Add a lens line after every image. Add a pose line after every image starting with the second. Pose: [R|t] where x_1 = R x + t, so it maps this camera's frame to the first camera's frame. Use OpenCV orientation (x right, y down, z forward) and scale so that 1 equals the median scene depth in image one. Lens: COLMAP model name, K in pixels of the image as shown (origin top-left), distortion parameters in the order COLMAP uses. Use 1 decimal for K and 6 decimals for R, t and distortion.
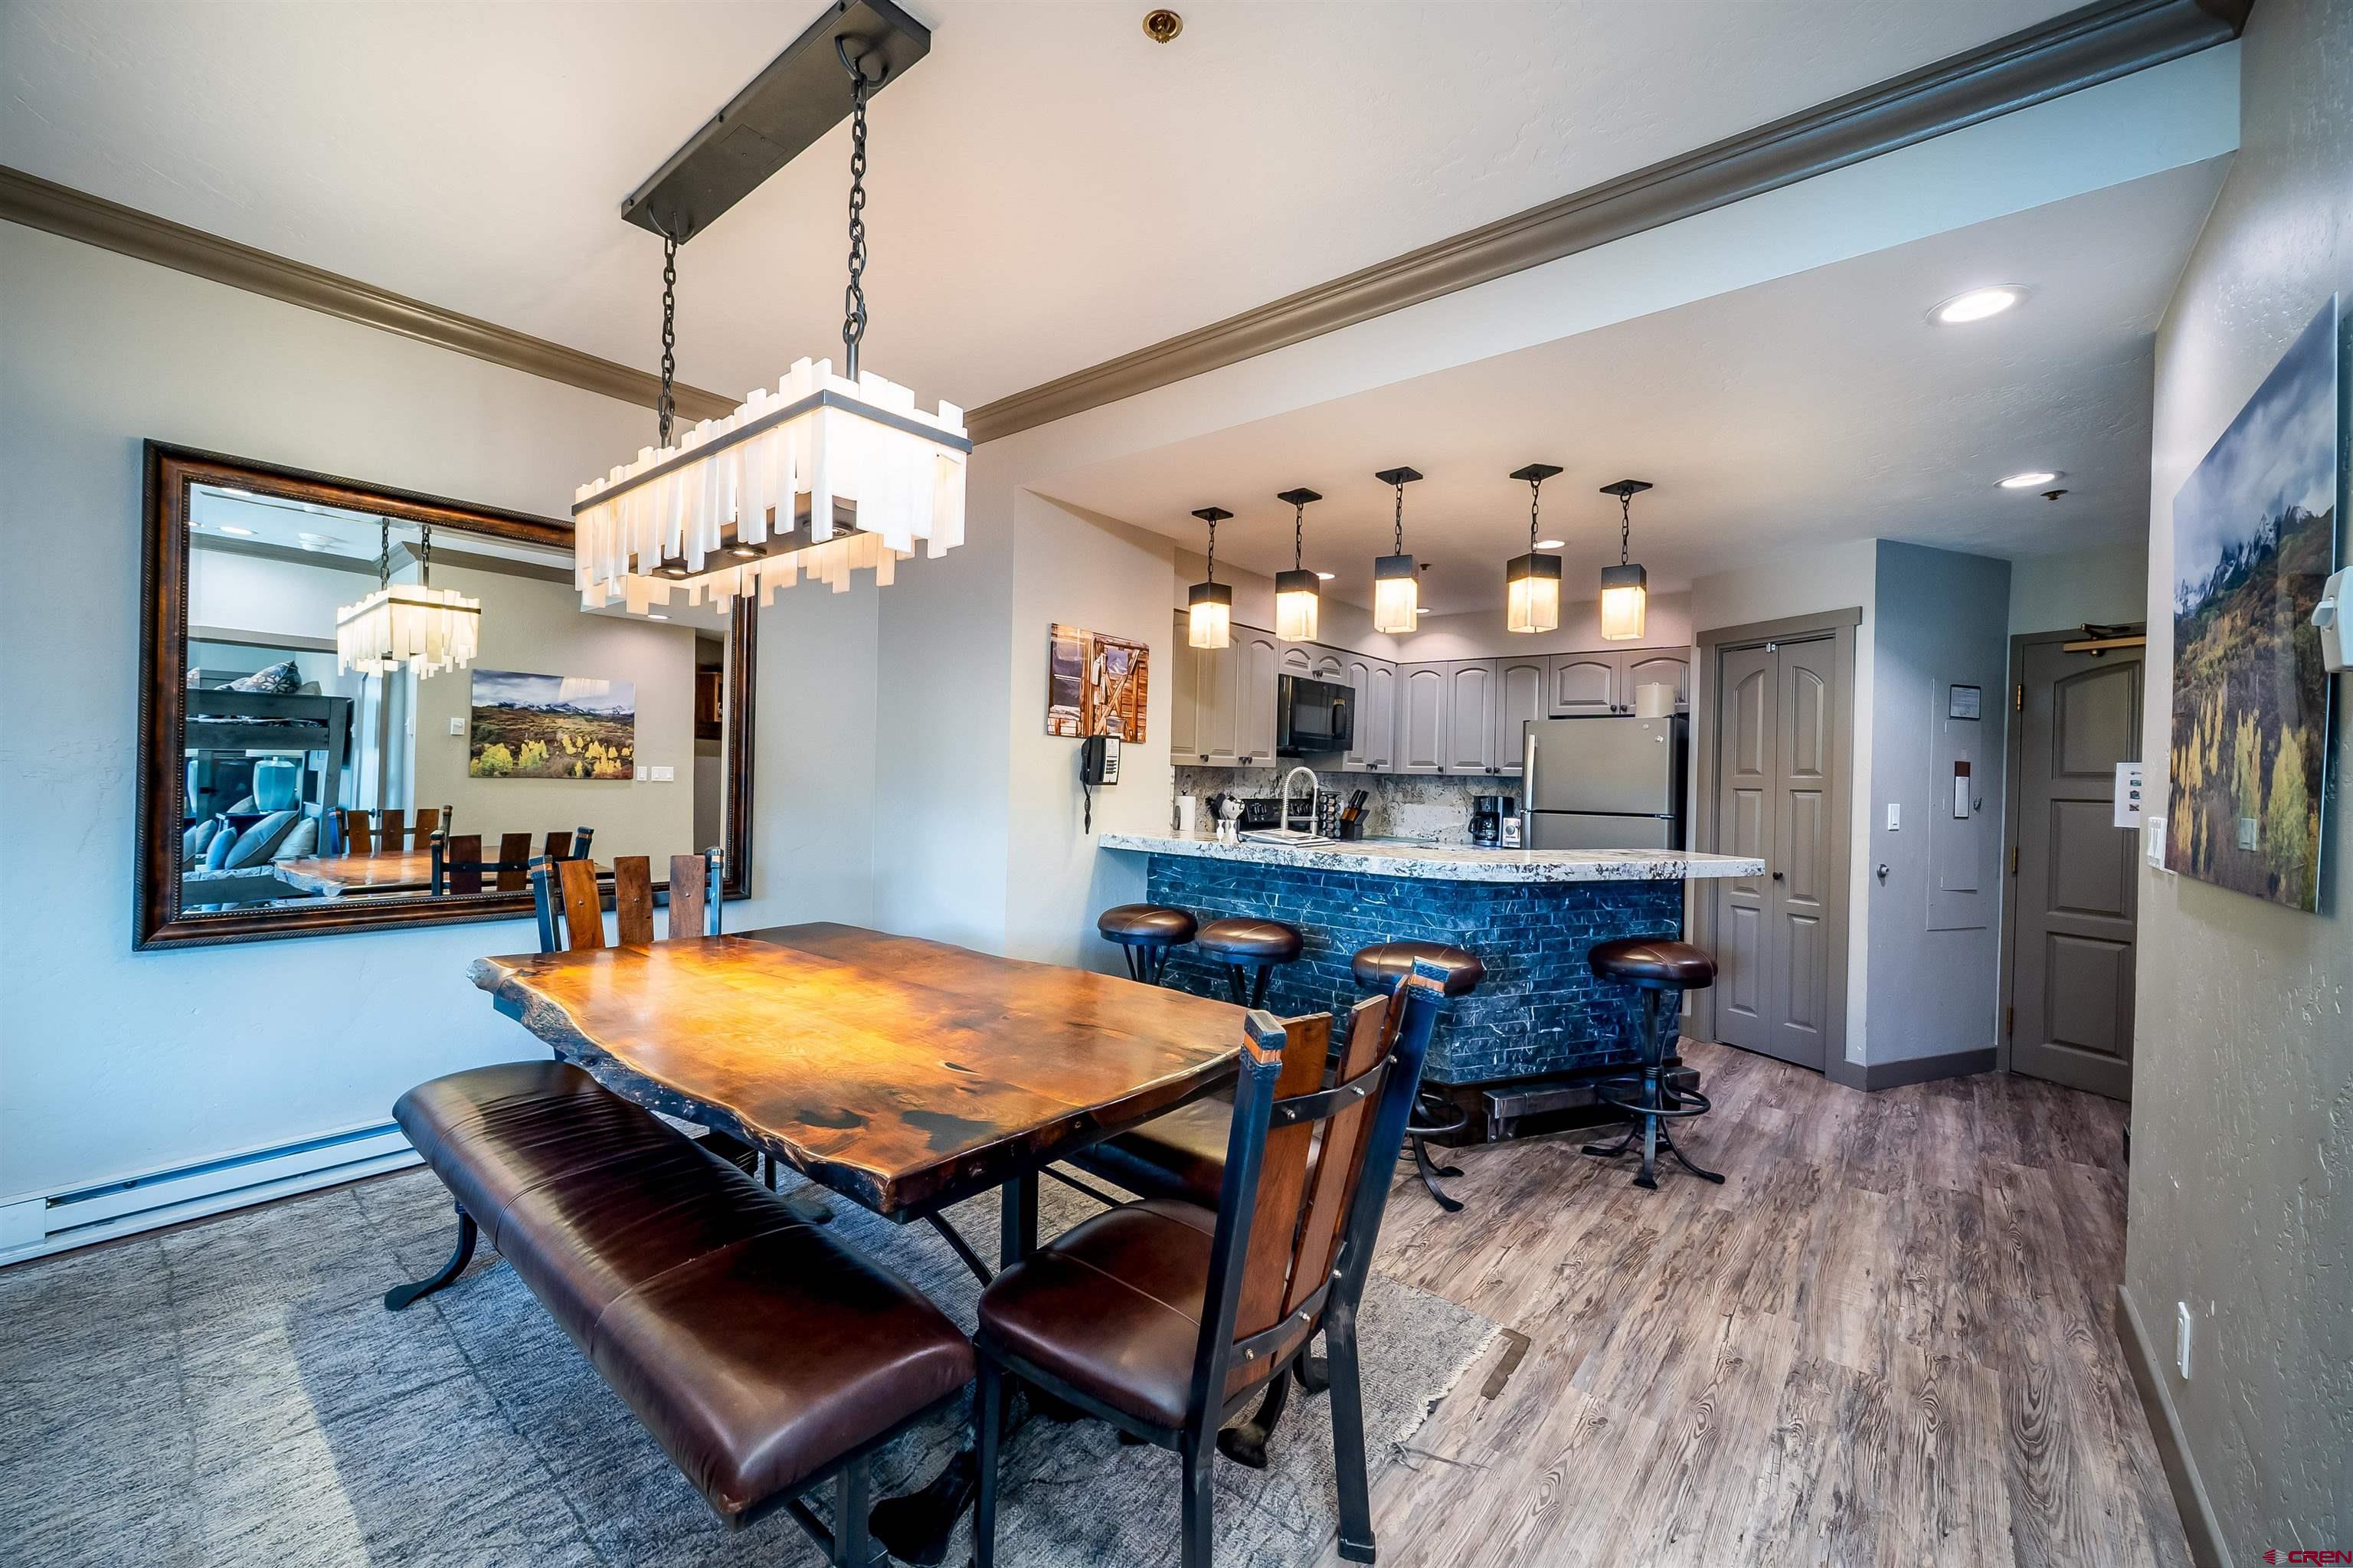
lens RADIAL K [[952.5, 0, 1172.3], [0, 952.5, 782.2], [0, 0, 1]] dist [-0.001953, -0.000426]
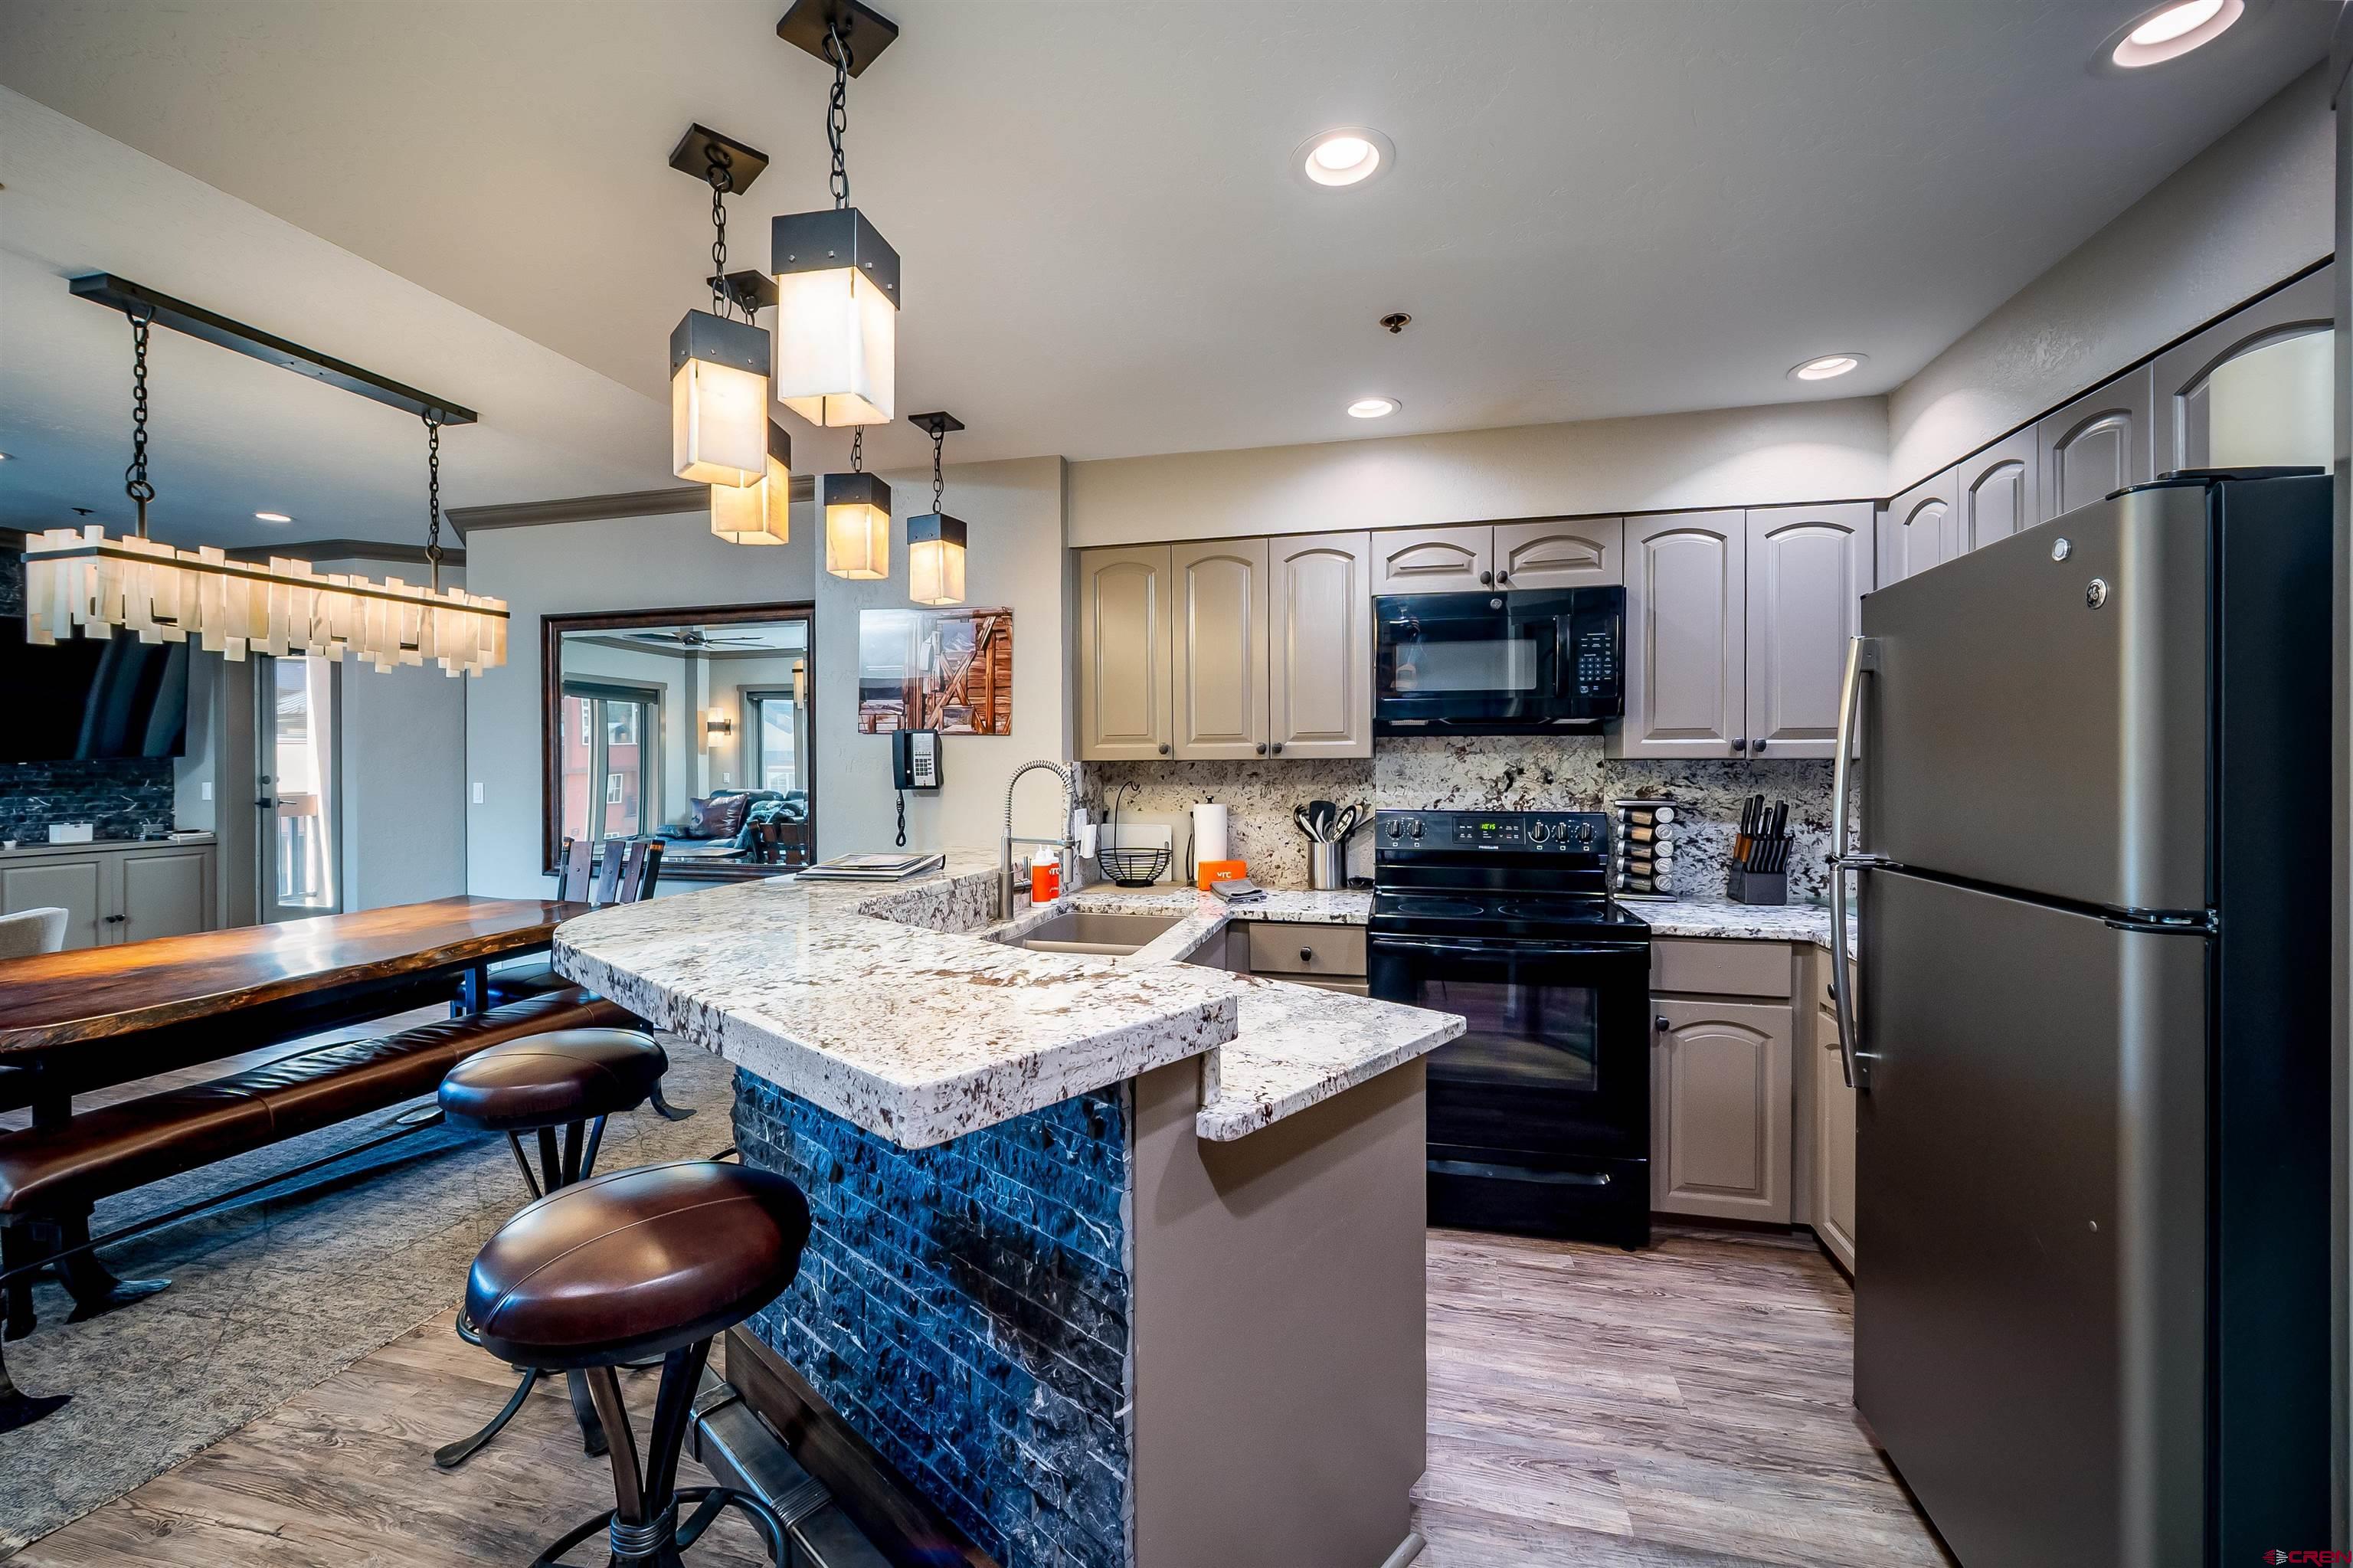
lens RADIAL K [[952.5, 0, 1172.3], [0, 952.5, 782.2], [0, 0, 1]] dist [-0.001953, -0.000426]
pose [[0.418742, -0.006680, -0.908081, 0.741558], [0.007584, 0.999964, -0.003859, 0.001537], [0.908074, -0.005271, 0.418777, 0.809525]]
